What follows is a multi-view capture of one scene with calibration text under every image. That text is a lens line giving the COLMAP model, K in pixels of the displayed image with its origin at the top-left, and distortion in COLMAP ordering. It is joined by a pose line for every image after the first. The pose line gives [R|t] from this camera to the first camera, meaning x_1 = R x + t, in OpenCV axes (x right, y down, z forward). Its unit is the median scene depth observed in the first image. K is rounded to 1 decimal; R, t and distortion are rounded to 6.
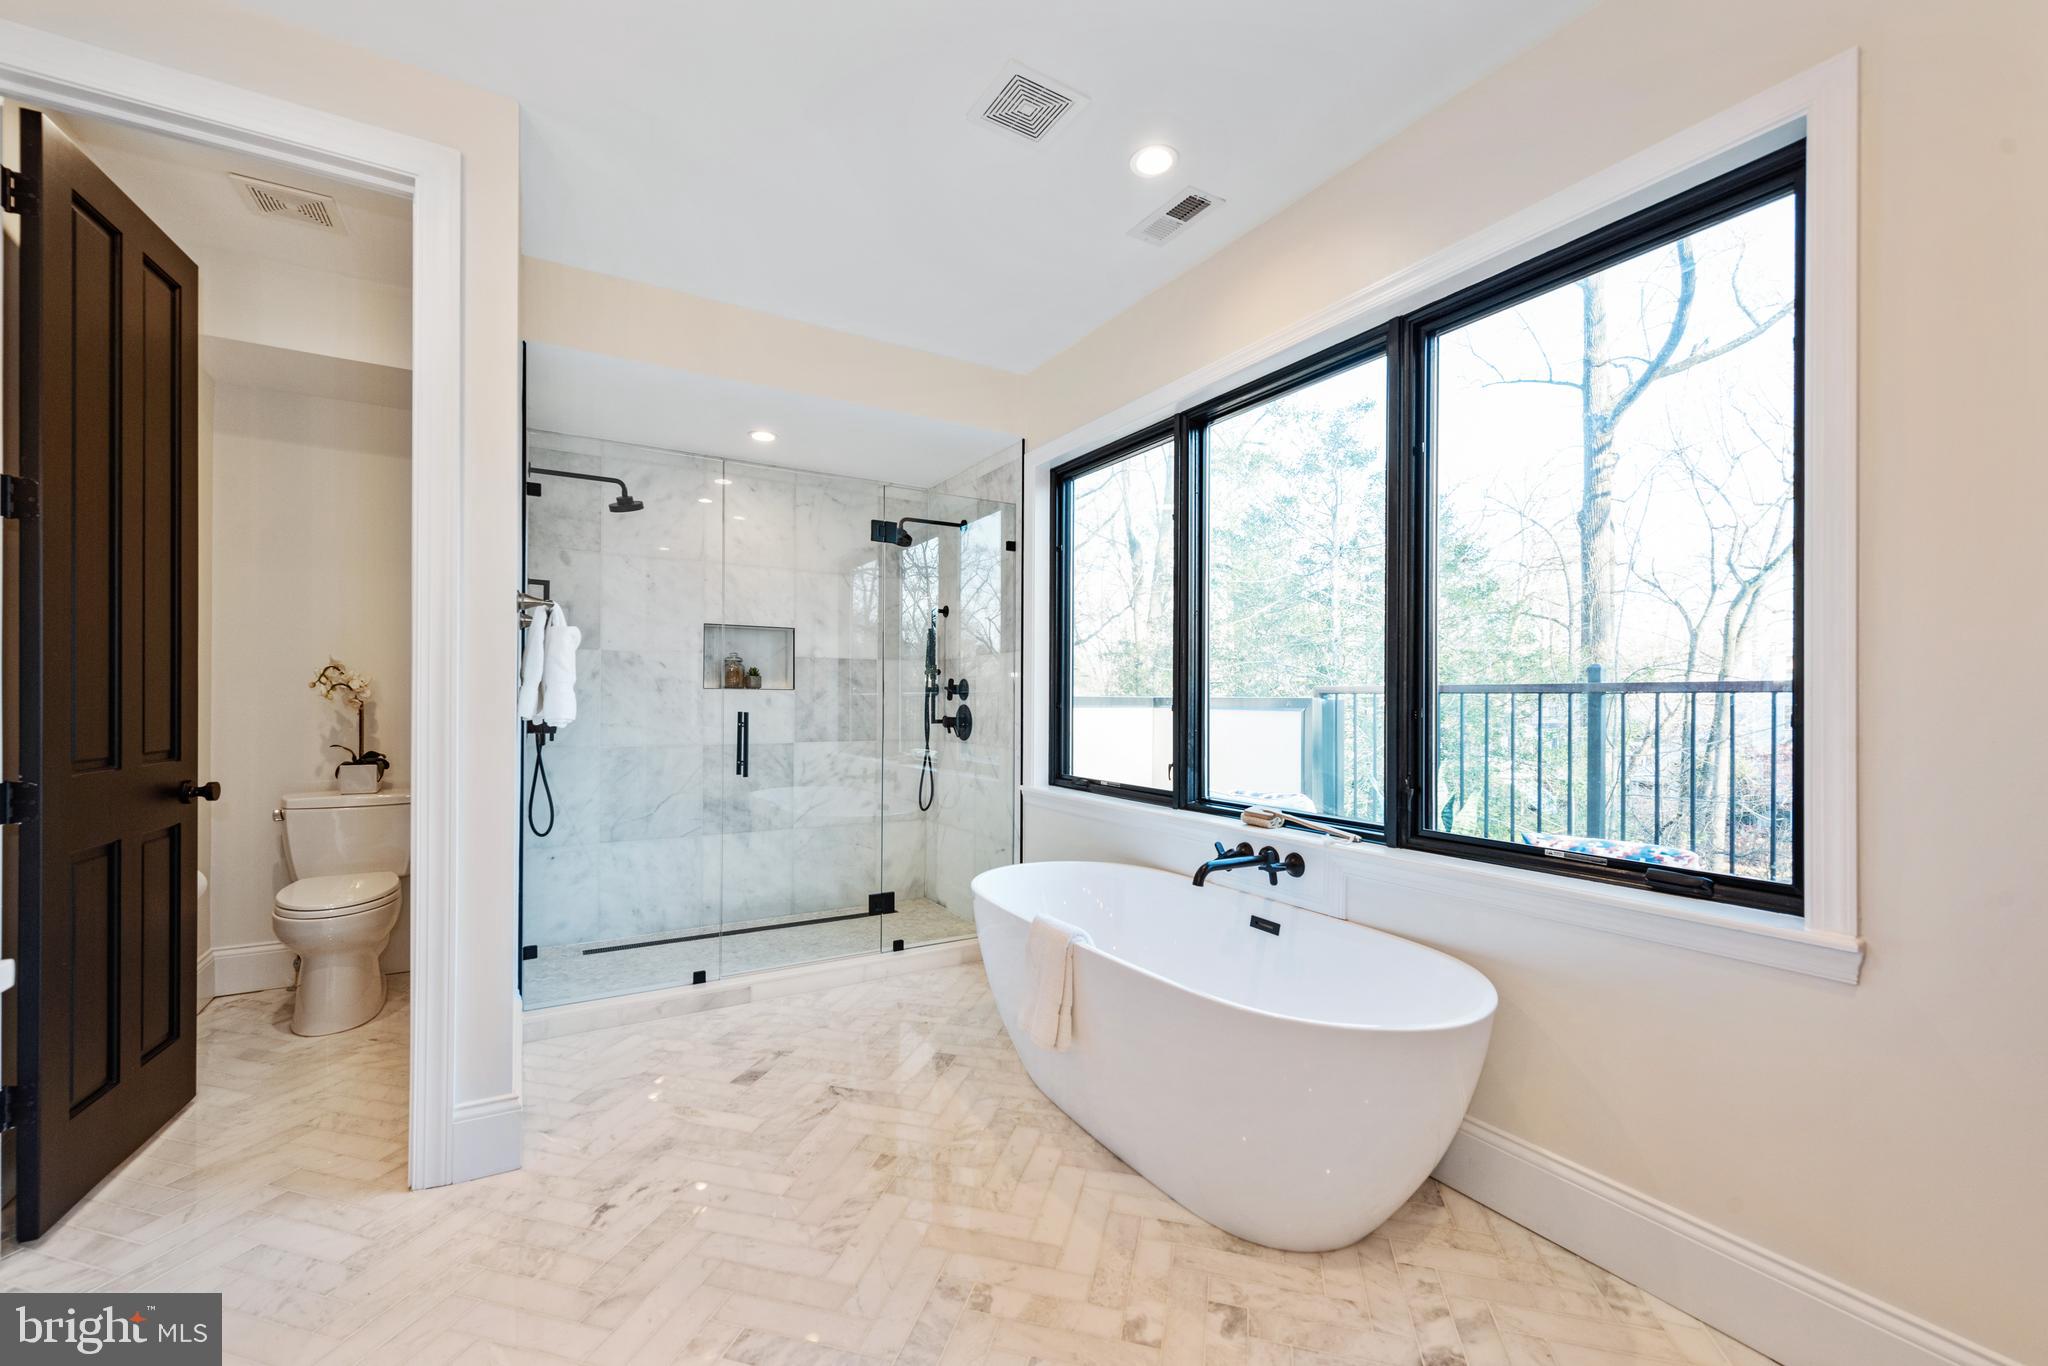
lens RADIAL K [[836.6, 0, 1027.9], [0, 836.6, 684.8], [0, 0, 1]] dist [0.000875, 0.000028]
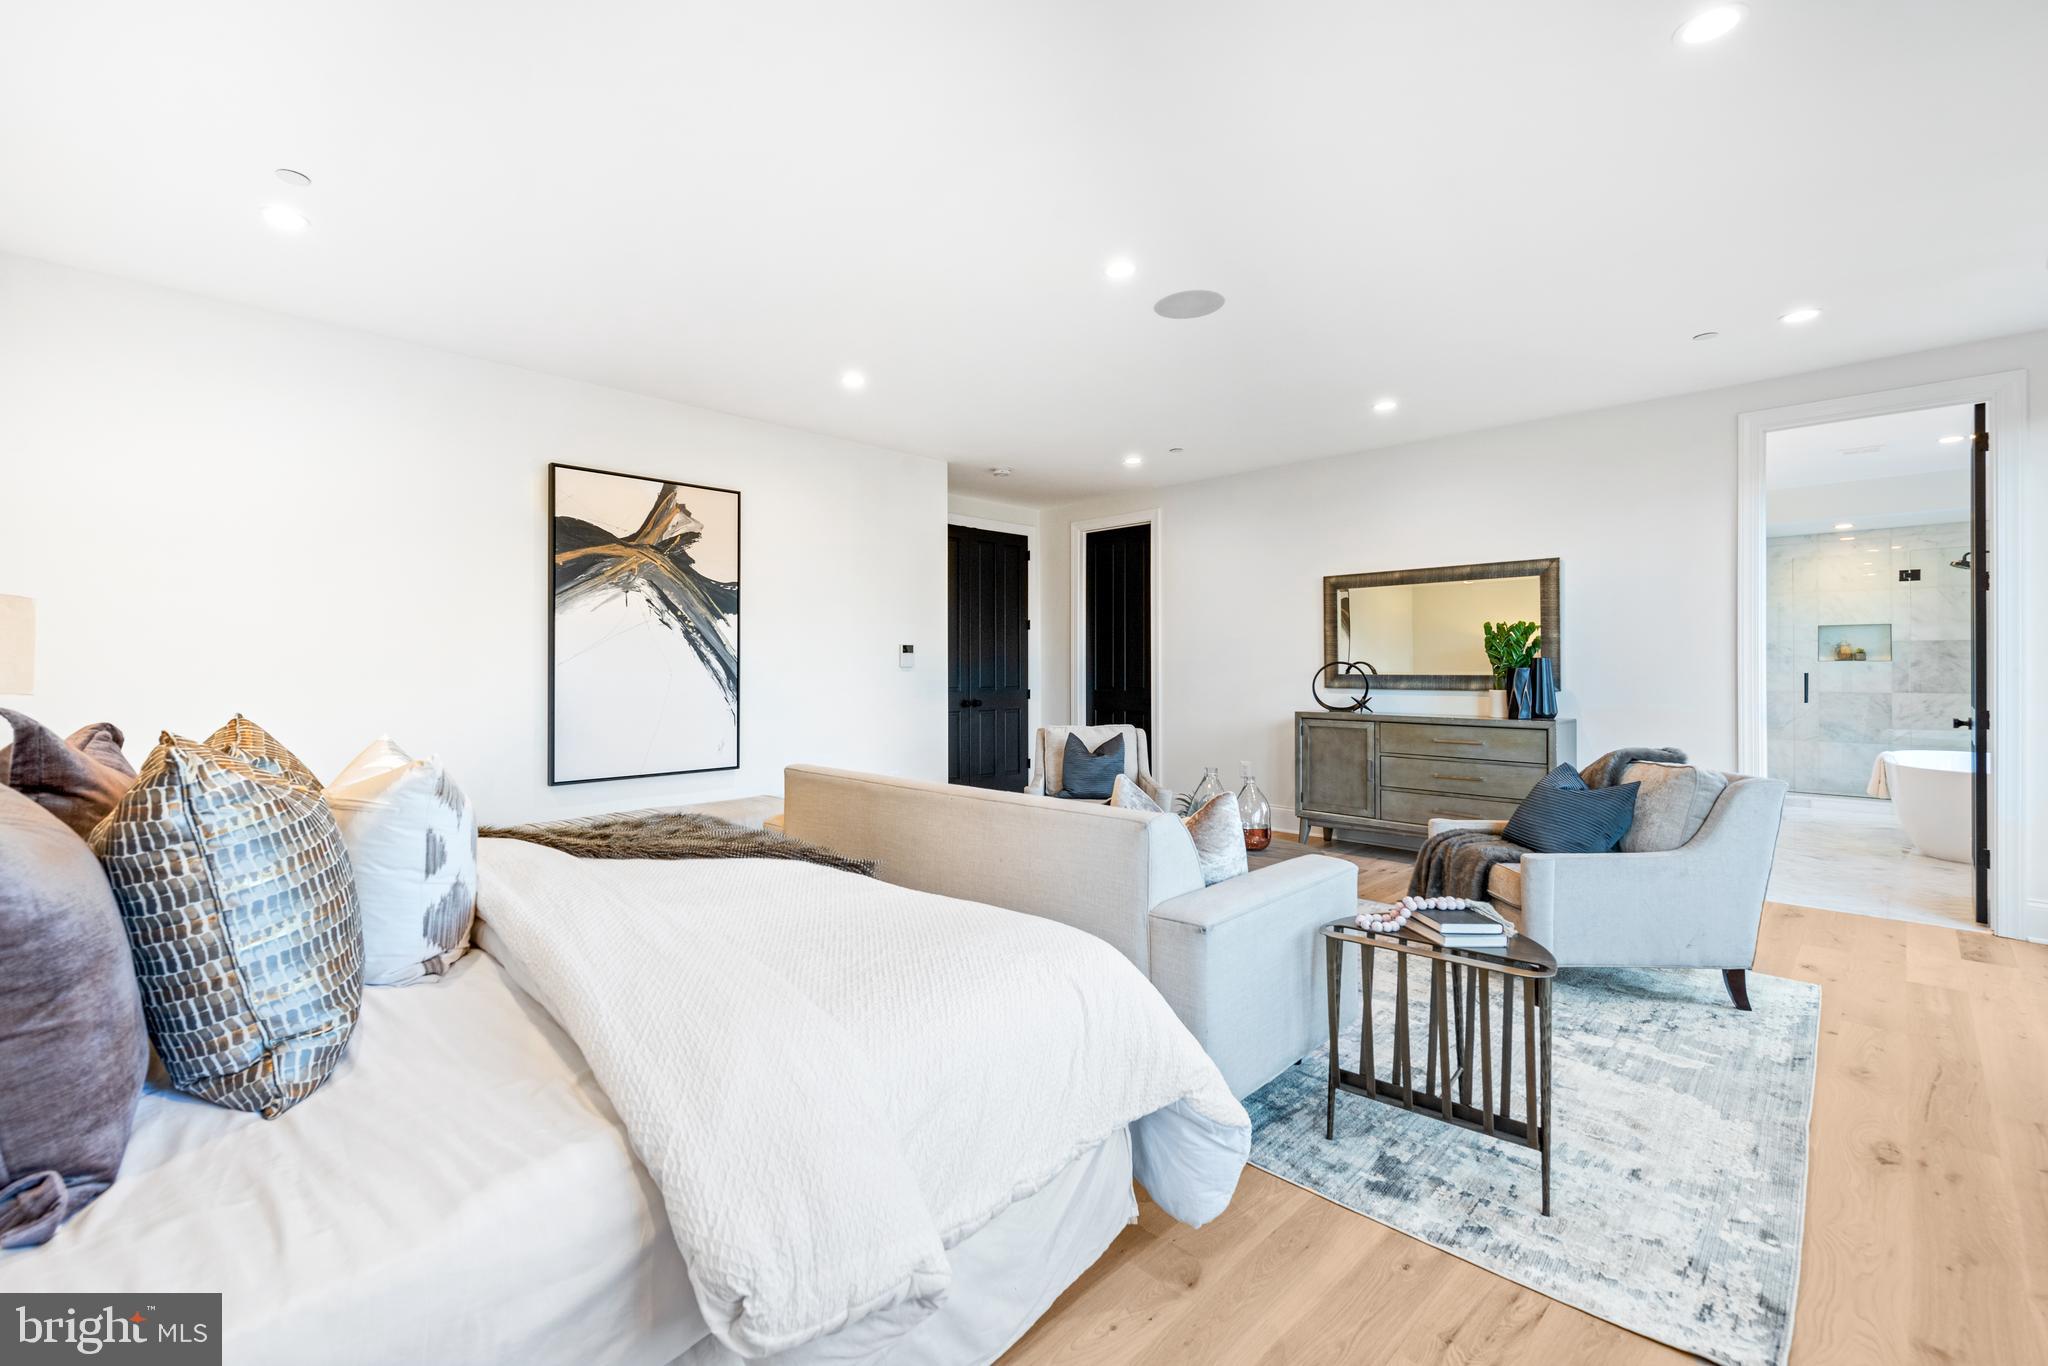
lens RADIAL K [[810.1, 0, 1025.5], [0, 810.1, 678.0], [0, 0, 1]] dist [0.012939, -0.002713]
pose [[0.275377, -0.004237, -0.961327, 0.814969], [0.007556, 0.999969, -0.002242, 0.029979], [0.961307, -0.006646, 0.275400, -1.110097]]
